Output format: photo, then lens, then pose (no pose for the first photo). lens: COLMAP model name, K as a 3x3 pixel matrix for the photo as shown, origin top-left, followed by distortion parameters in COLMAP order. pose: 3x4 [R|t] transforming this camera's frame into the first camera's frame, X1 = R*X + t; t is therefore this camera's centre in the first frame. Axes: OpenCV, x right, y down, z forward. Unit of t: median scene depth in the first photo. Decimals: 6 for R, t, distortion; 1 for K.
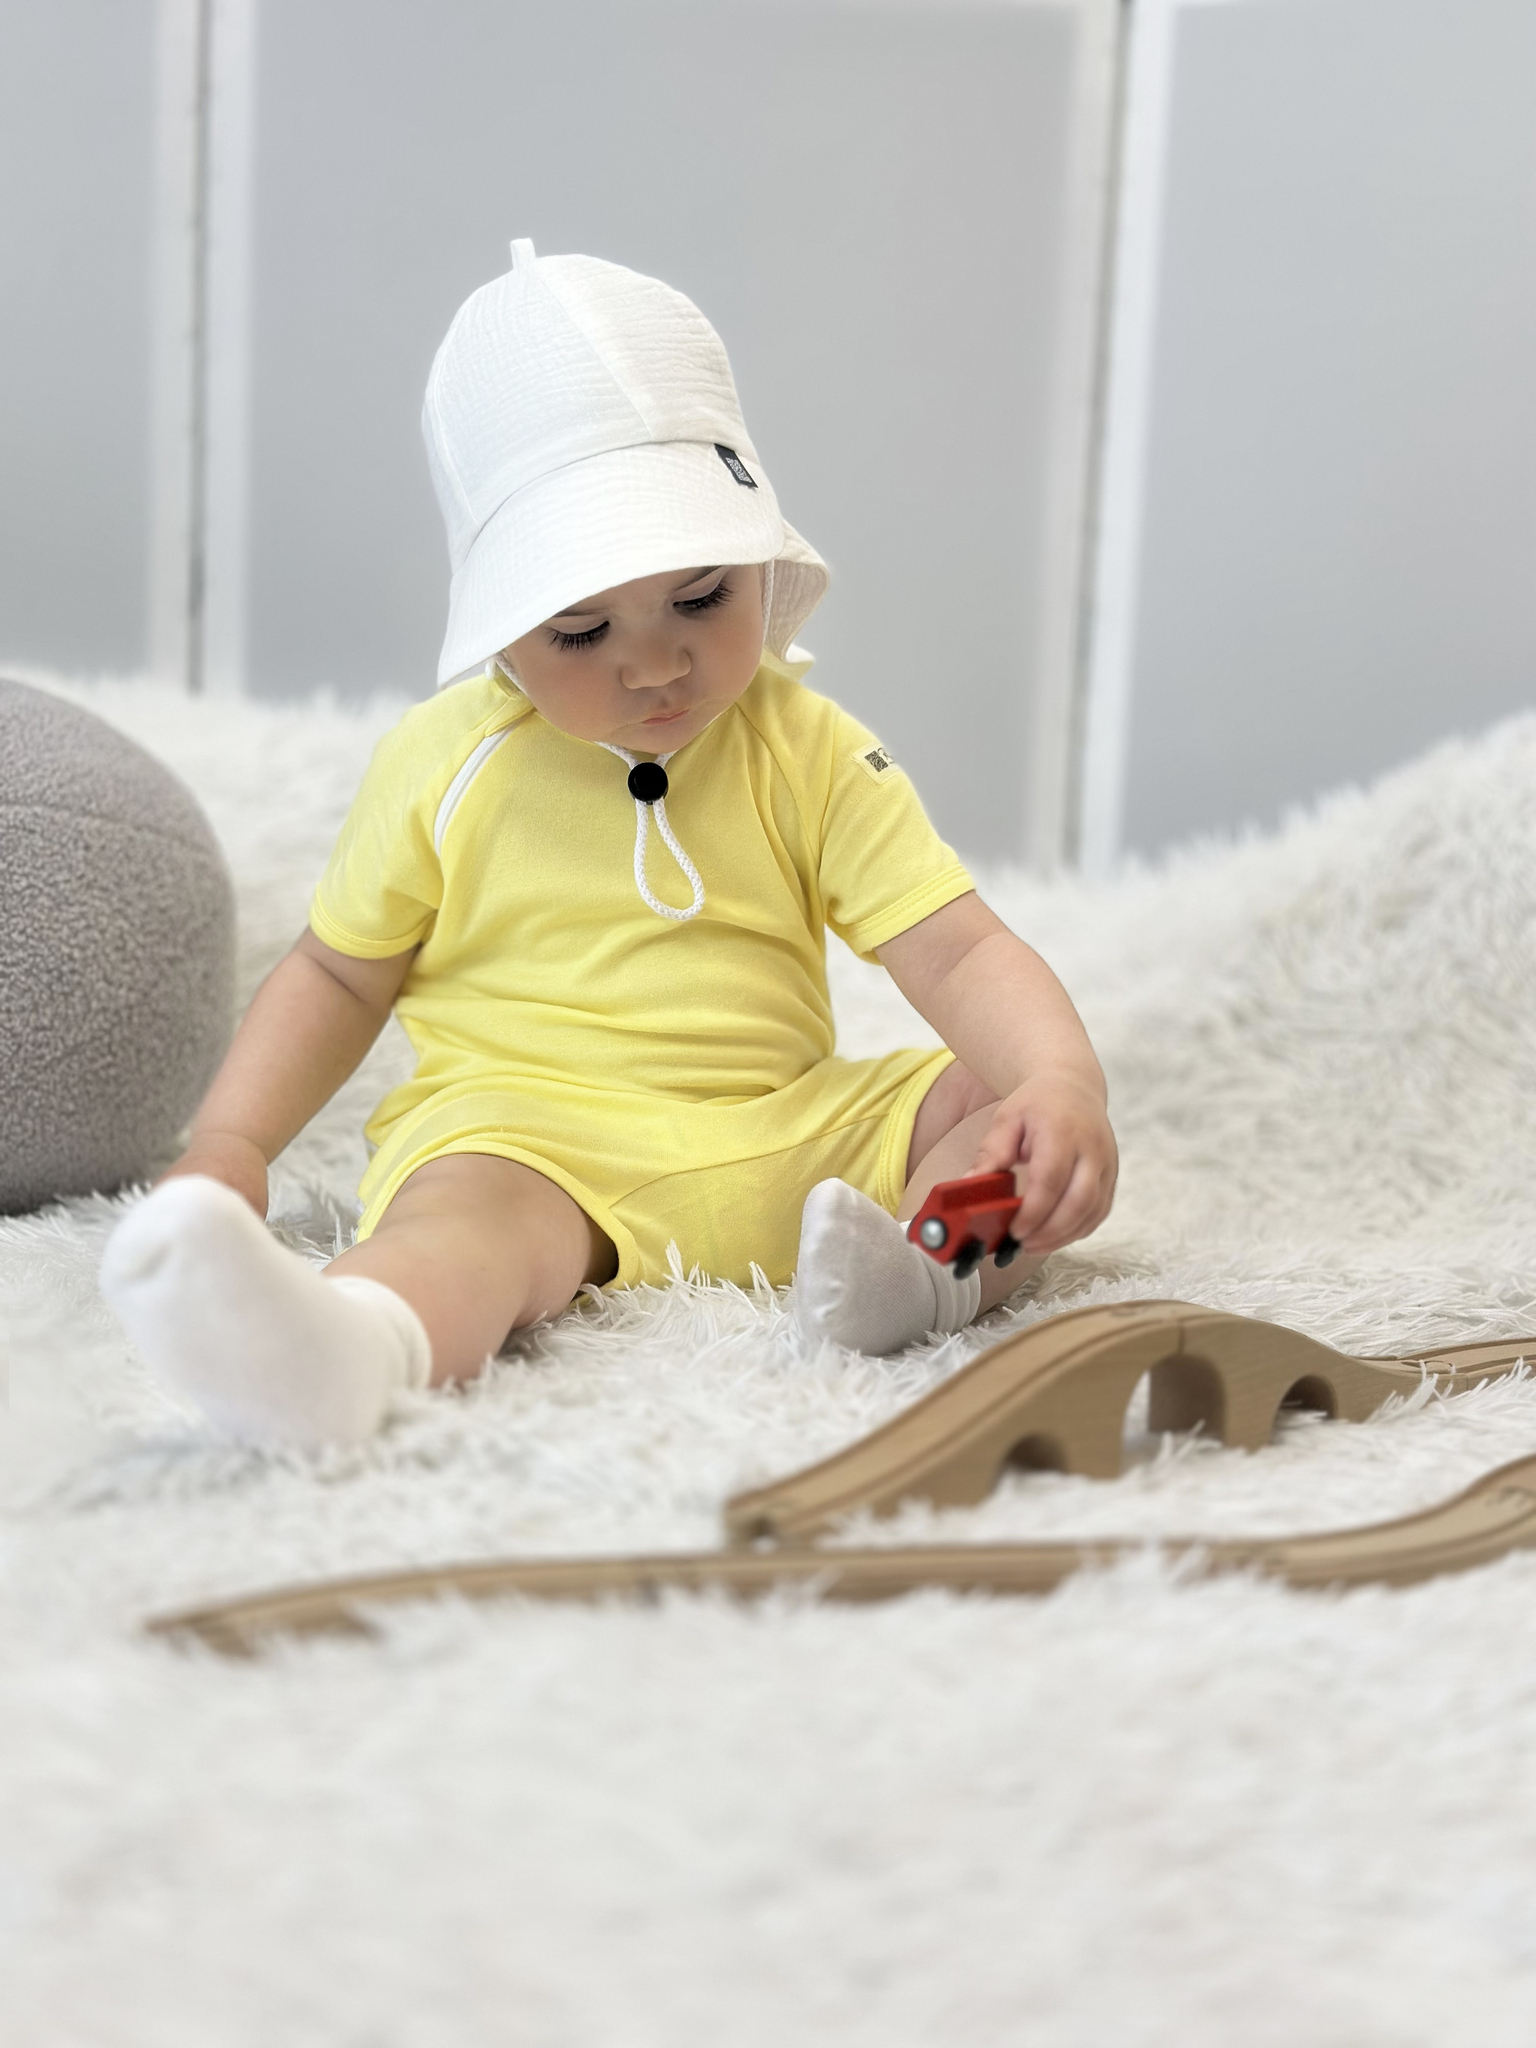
lens RADIAL K [[2931.6, 0, 778.4], [0, 2931.6, 1005.3], [0, 0, 1]] dist [0.179127, 0.000000]
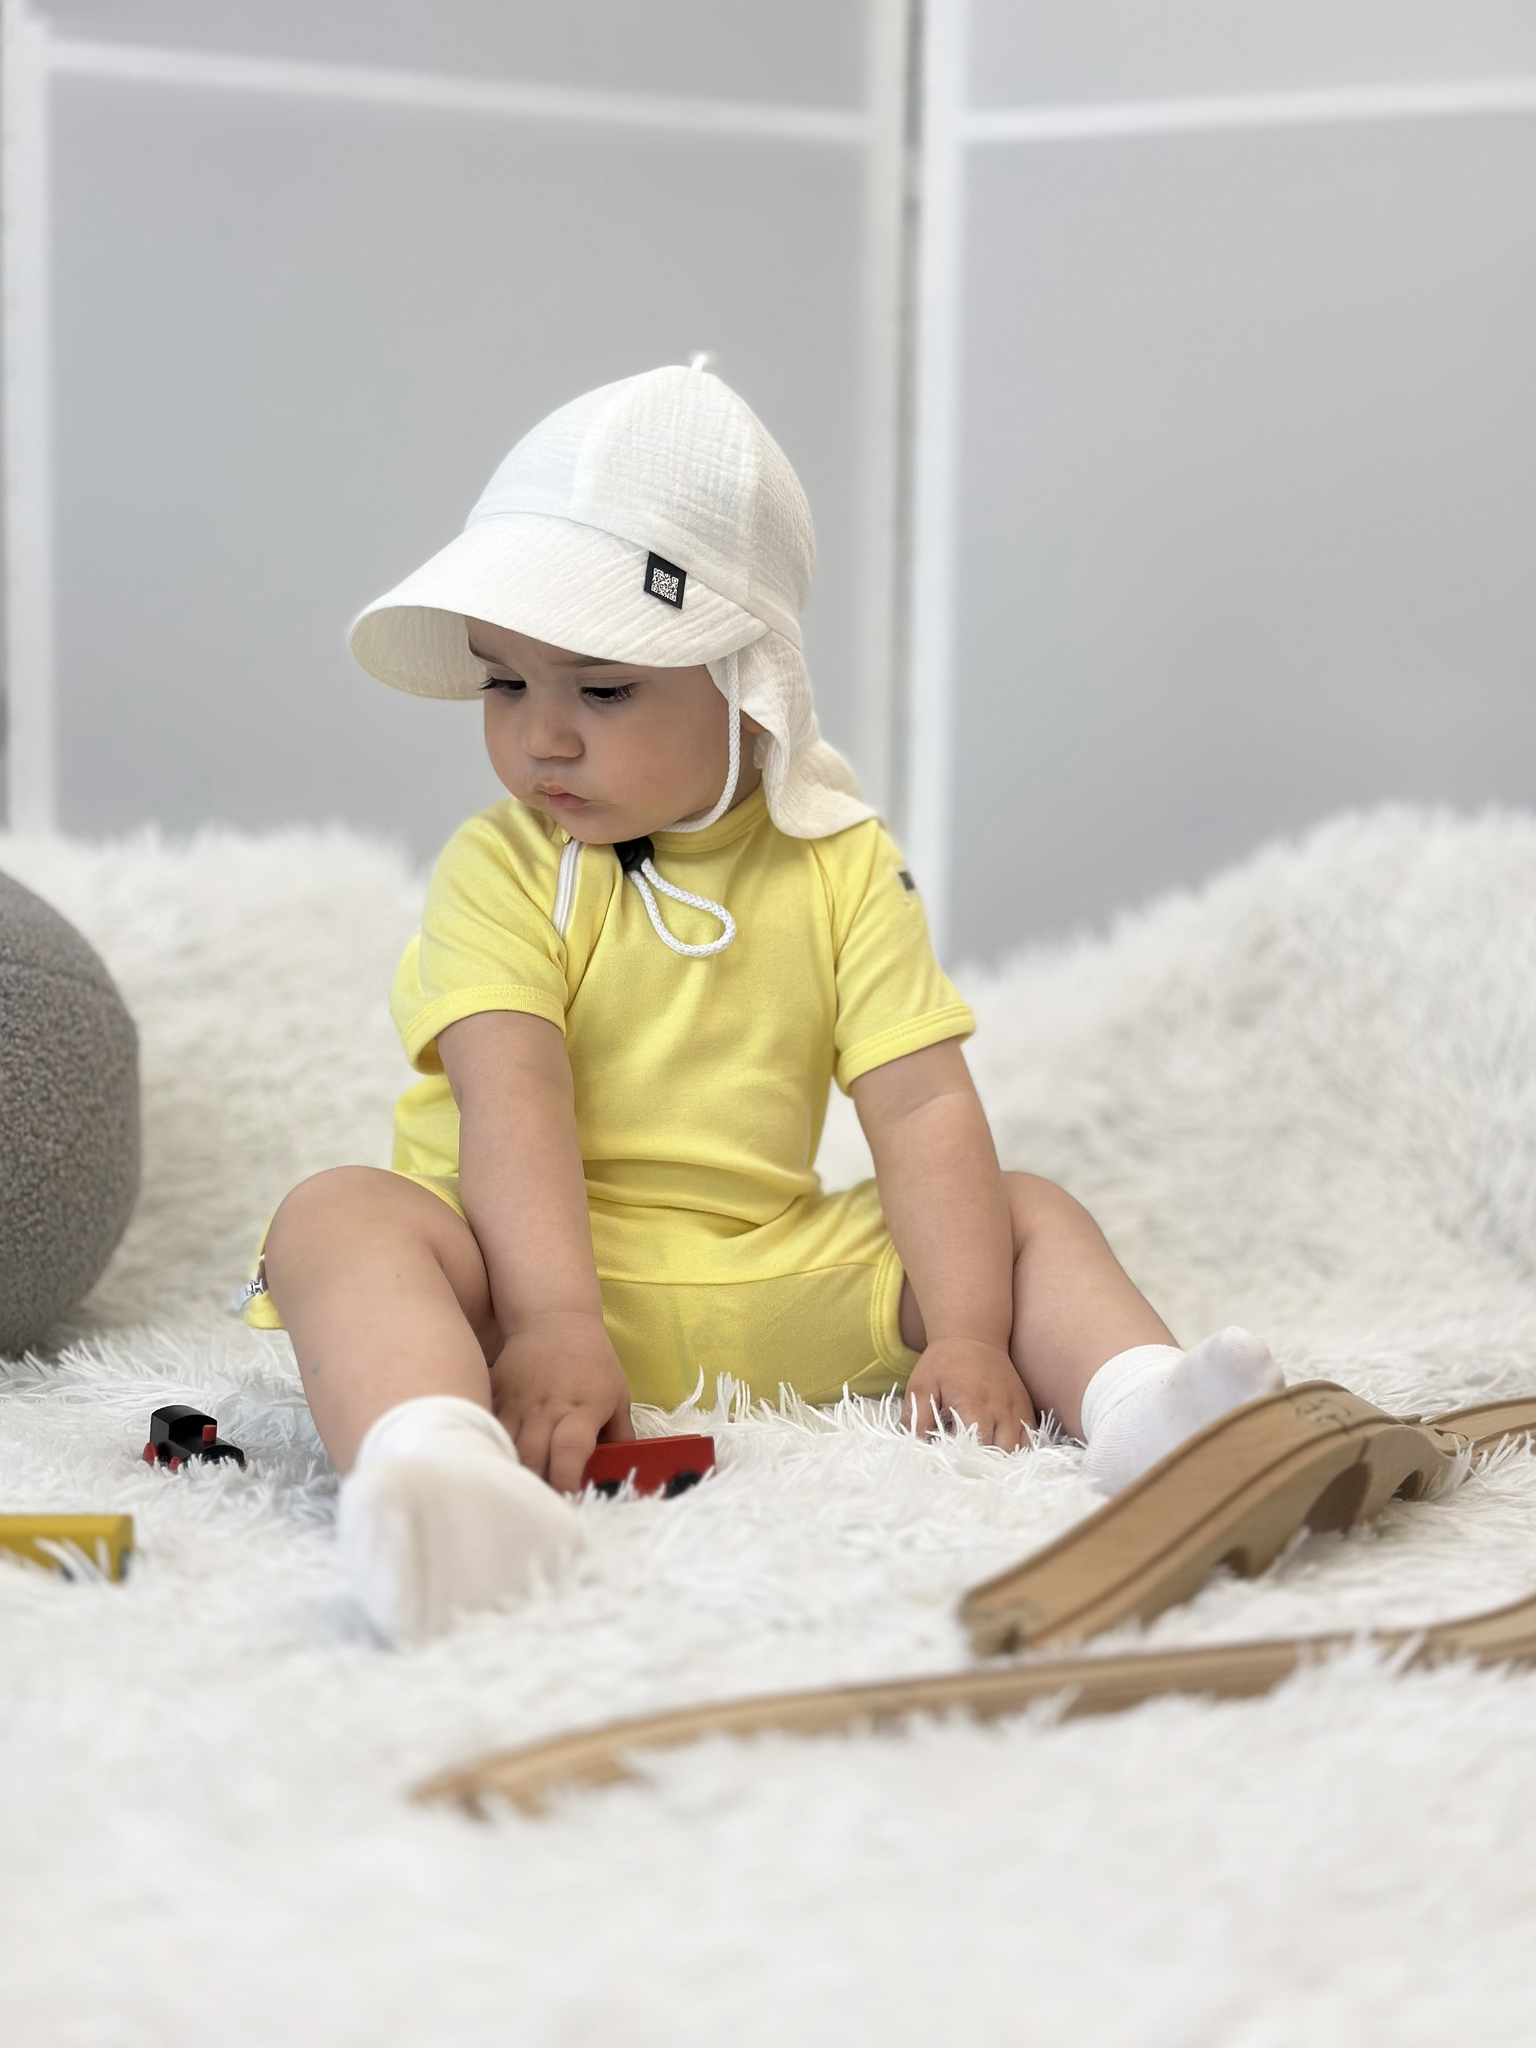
lens RADIAL K [[2931.6, 0, 767.2], [0, 2931.6, 1020.5], [0, 0, 1]] dist [0.179127, 0.000000]
pose [[0.987538, -0.041186, 0.151898, -0.134021], [0.047005, 0.998284, -0.034915, -0.000132], [-0.150200, 0.041620, 0.987779, 0.016491]]
